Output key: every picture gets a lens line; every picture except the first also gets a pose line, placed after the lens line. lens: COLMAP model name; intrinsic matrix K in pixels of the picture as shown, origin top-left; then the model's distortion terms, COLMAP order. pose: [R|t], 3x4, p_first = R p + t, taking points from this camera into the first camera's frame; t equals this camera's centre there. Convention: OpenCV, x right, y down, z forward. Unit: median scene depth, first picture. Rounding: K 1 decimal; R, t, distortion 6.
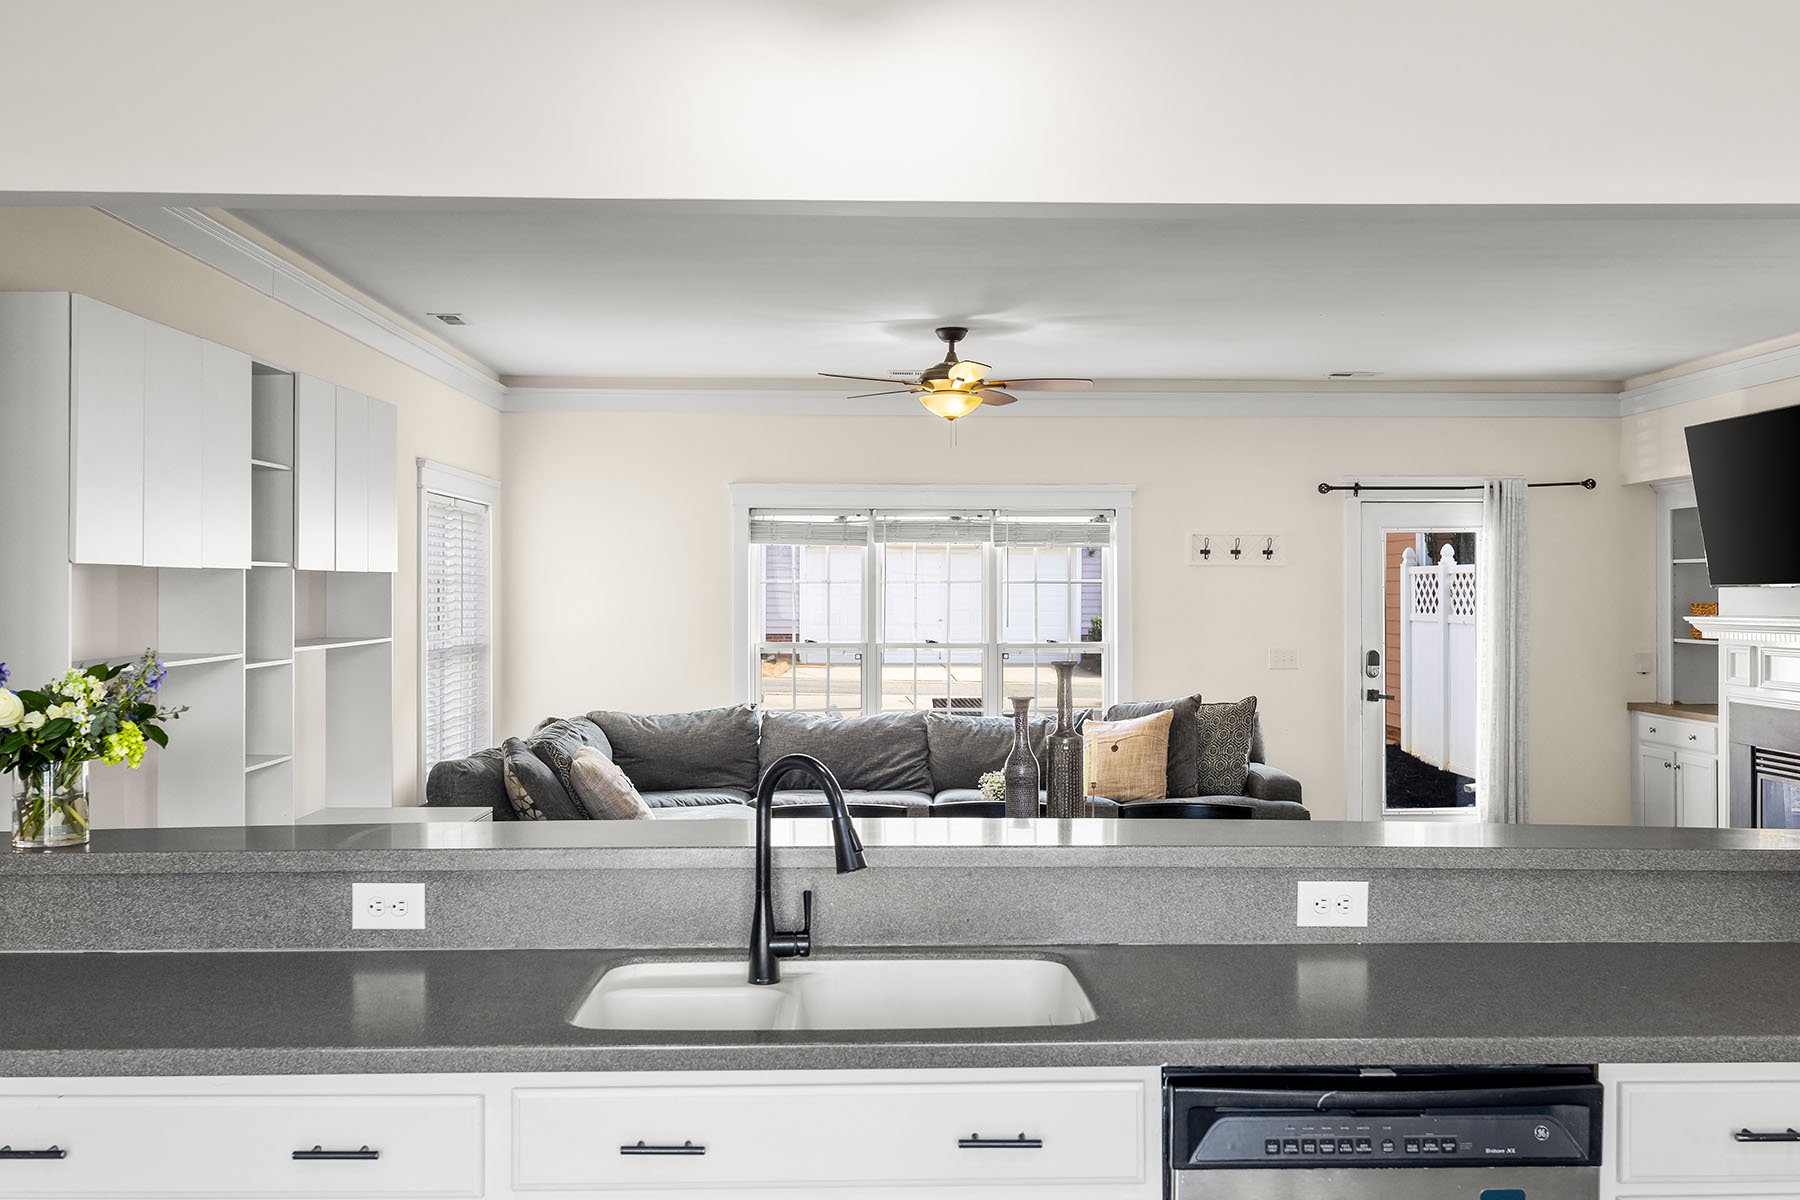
lens RADIAL K [[1711.7, 0, 901.8], [0, 1711.7, 592.8], [0, 0, 1]] dist [-0.003981, 0.011703]
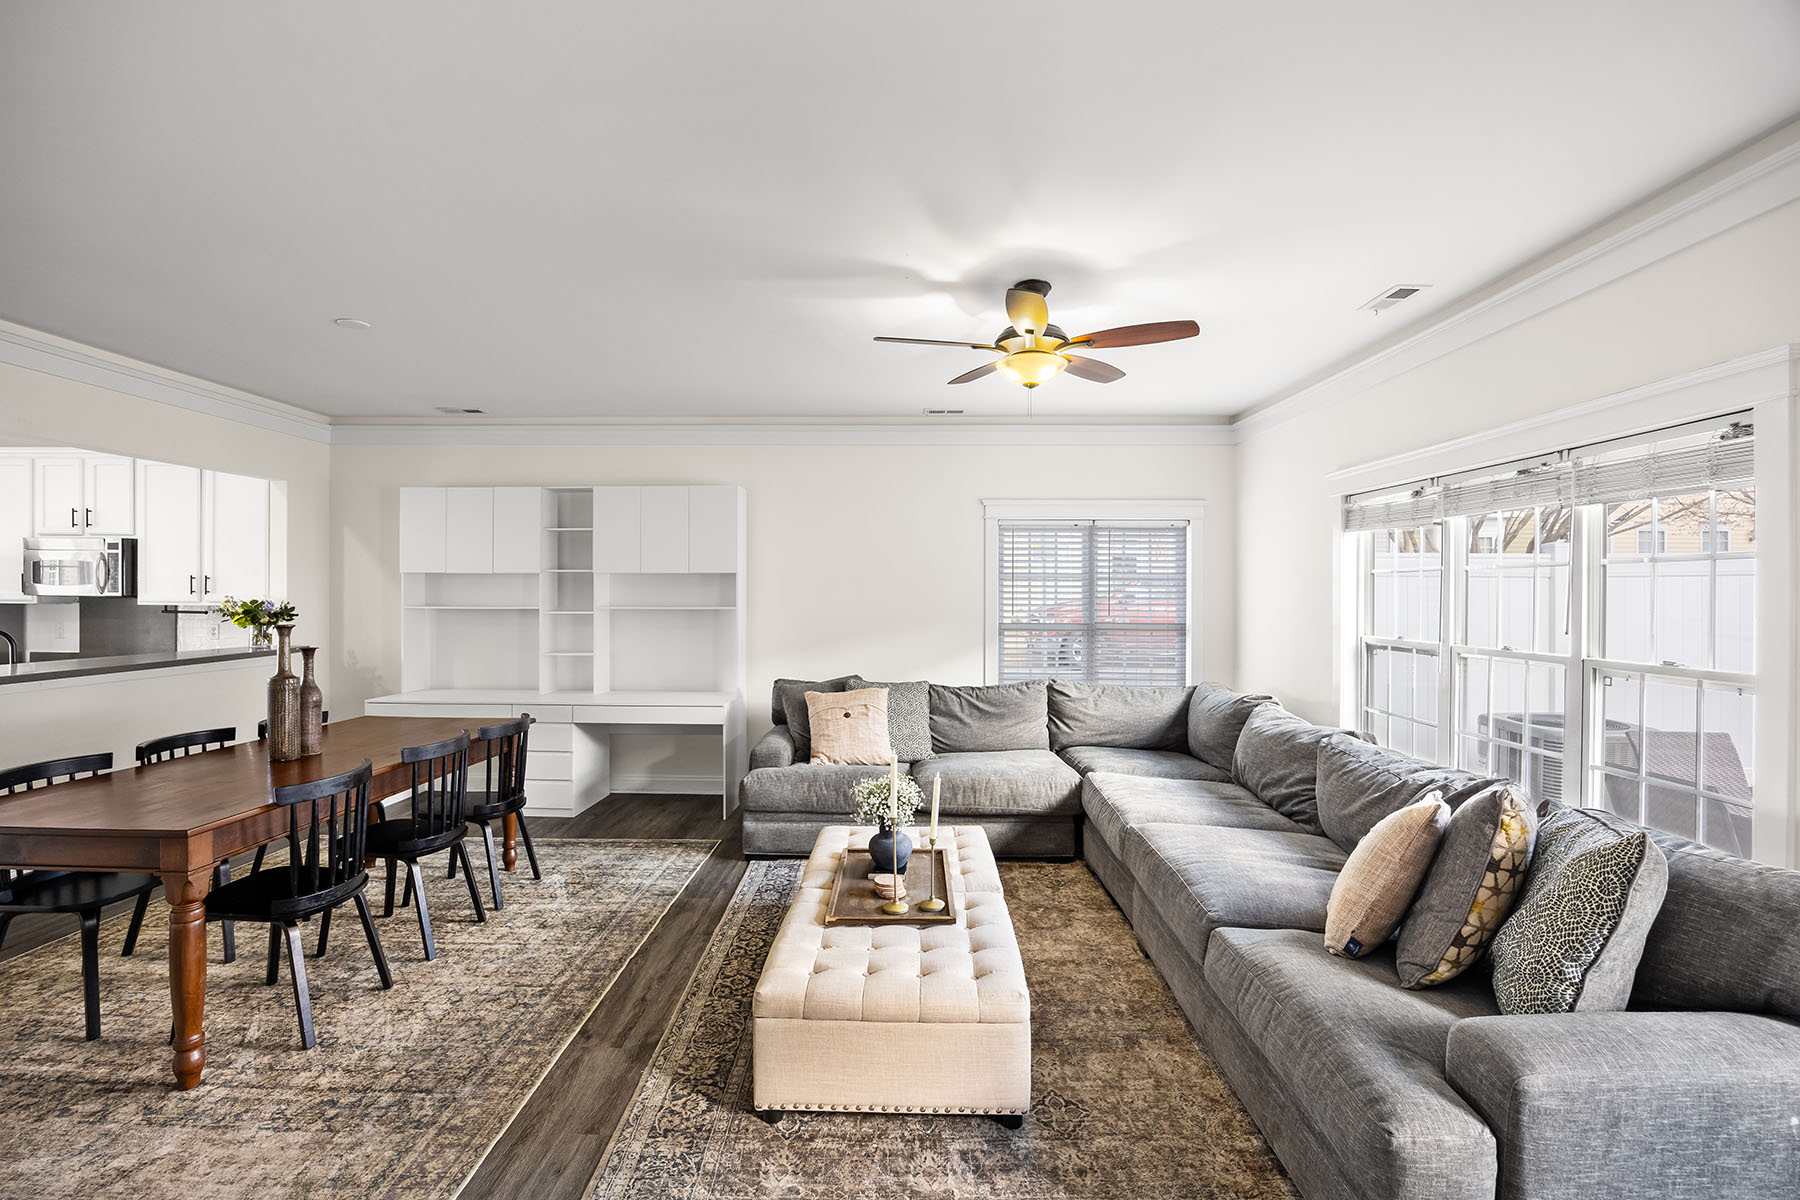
lens RADIAL K [[774.2, 0, 897.5], [0, 774.2, 592.5], [0, 0, 1]] dist [-0.019355, 0.001140]
pose [[-0.035069, 0.000041, -0.999385, 0.393805], [-0.004917, 0.999988, 0.000214, 0.006661], [0.999373, 0.004921, -0.035068, 0.855978]]
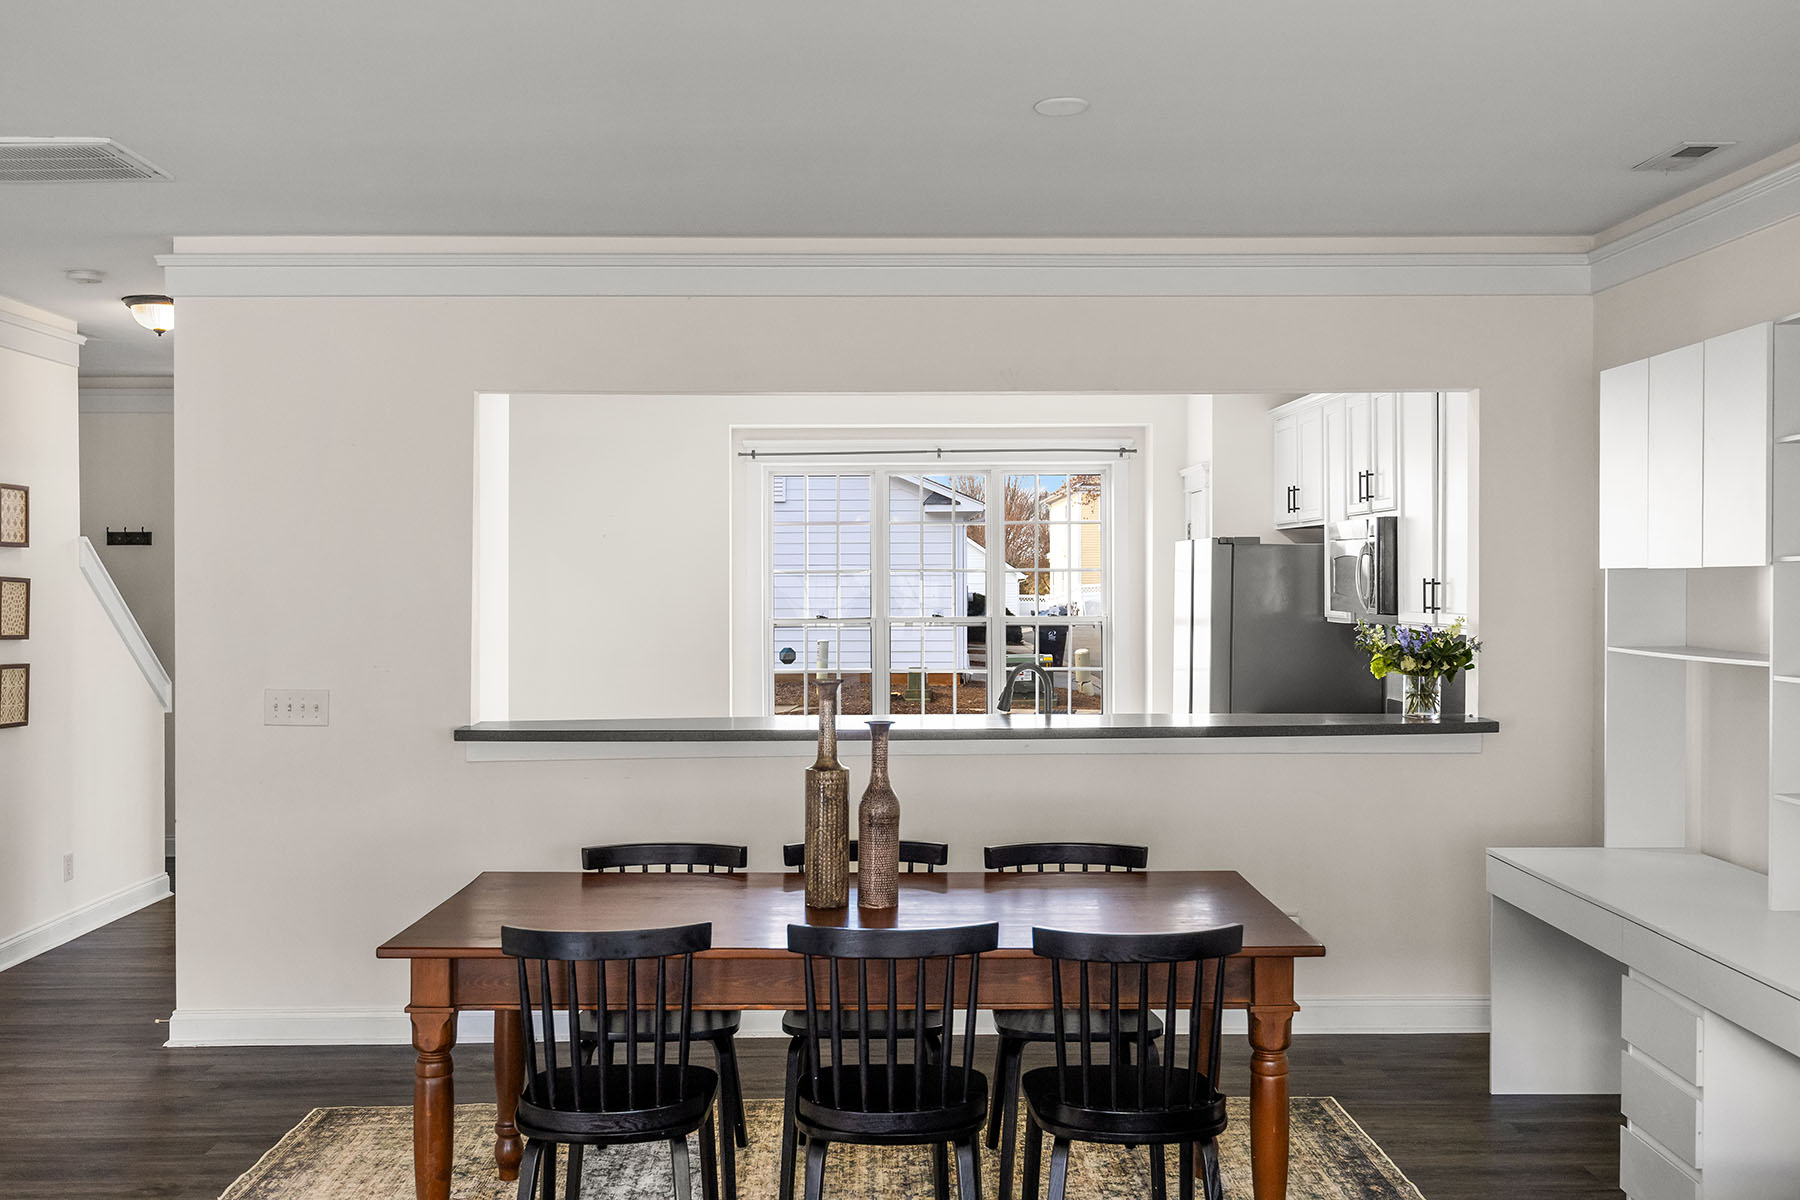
lens RADIAL K [[1711.7, 0, 901.8], [0, 1711.7, 592.8], [0, 0, 1]] dist [-0.003981, 0.011703]
pose [[-0.999976, 0.004075, 0.005680, 0.030005], [0.004112, 0.999970, 0.006581, -0.003826], [-0.005653, 0.006604, -0.999962, 1.031995]]
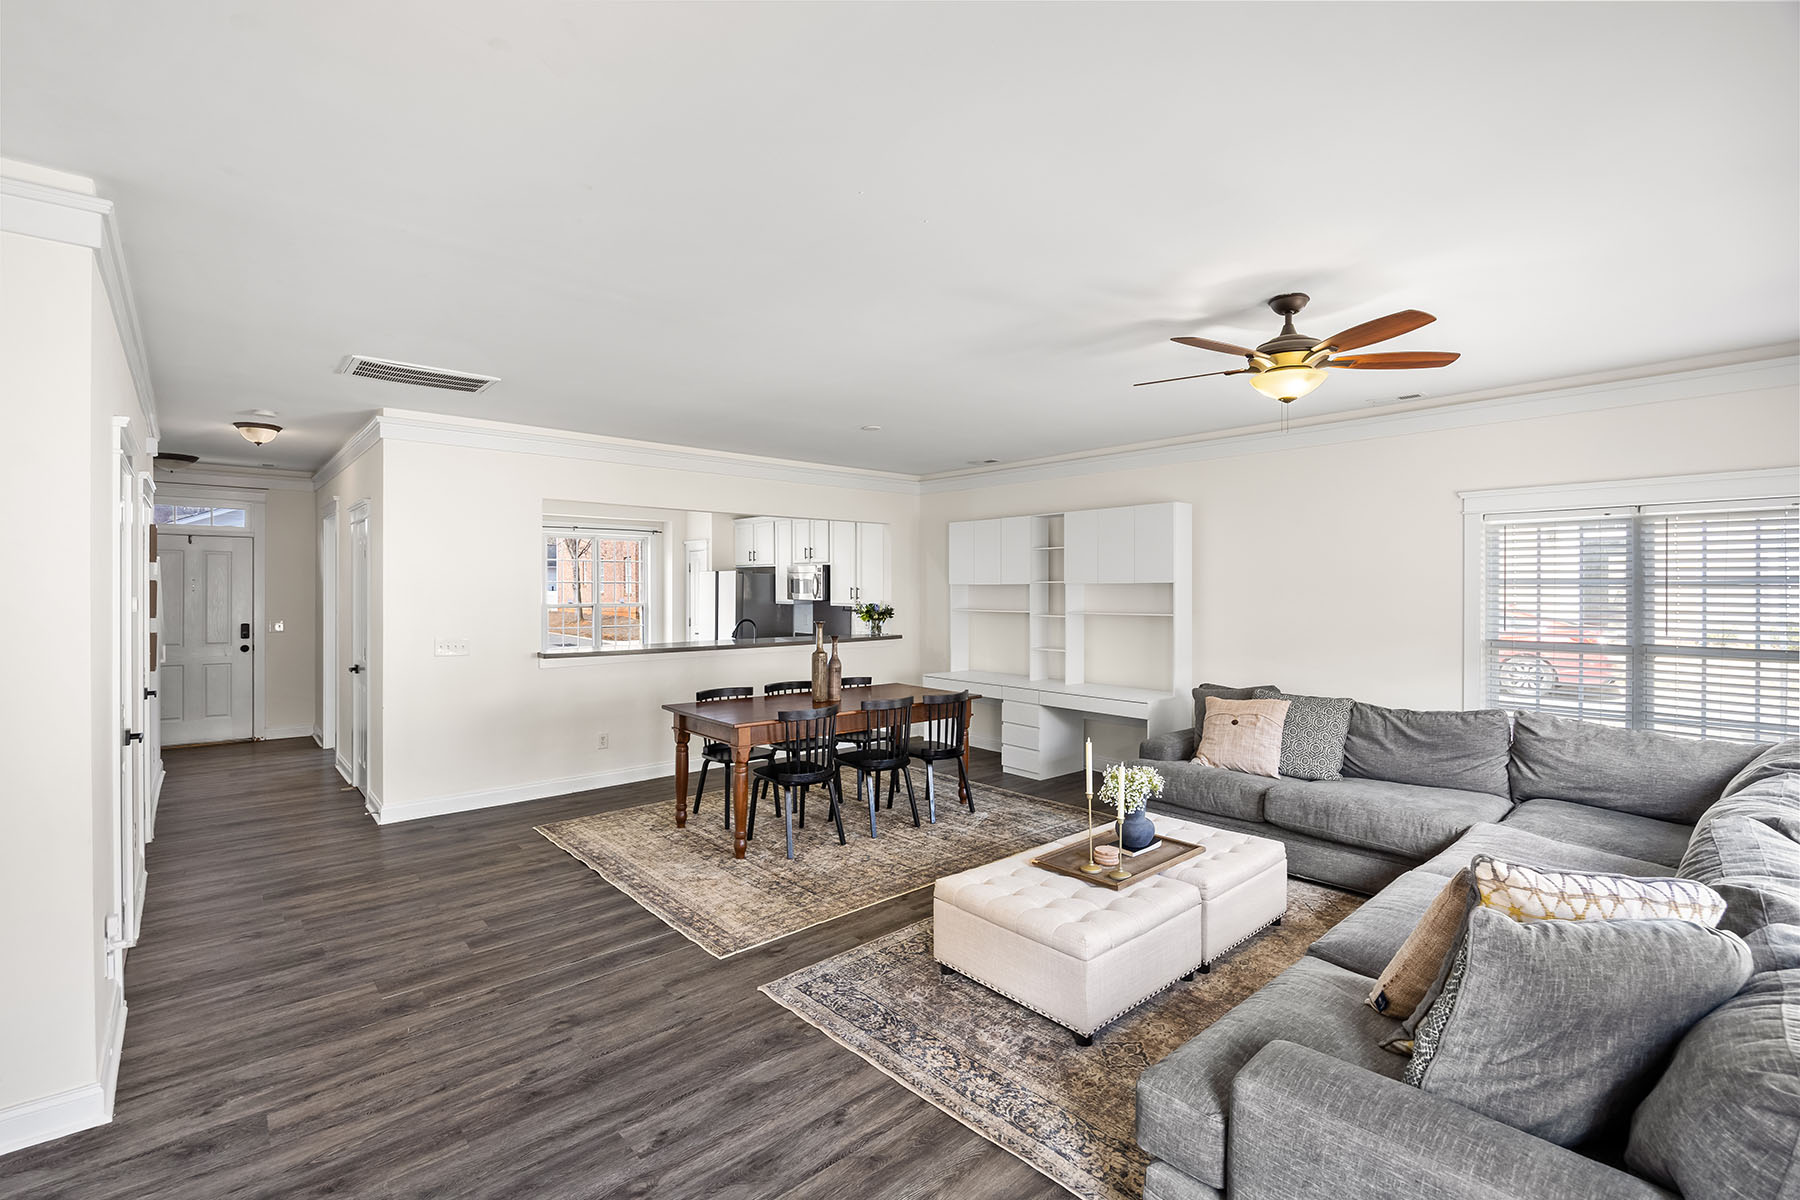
lens RADIAL K [[790.2, 0, 897.9], [0, 790.2, 585.7], [0, 0, 1]] dist [-0.015722, 0.000246]
pose [[-0.763006, -0.003630, -0.646382, 0.403752], [-0.001479, 0.999991, -0.003871, -0.002446], [0.646390, -0.001998, -0.763005, 1.070274]]
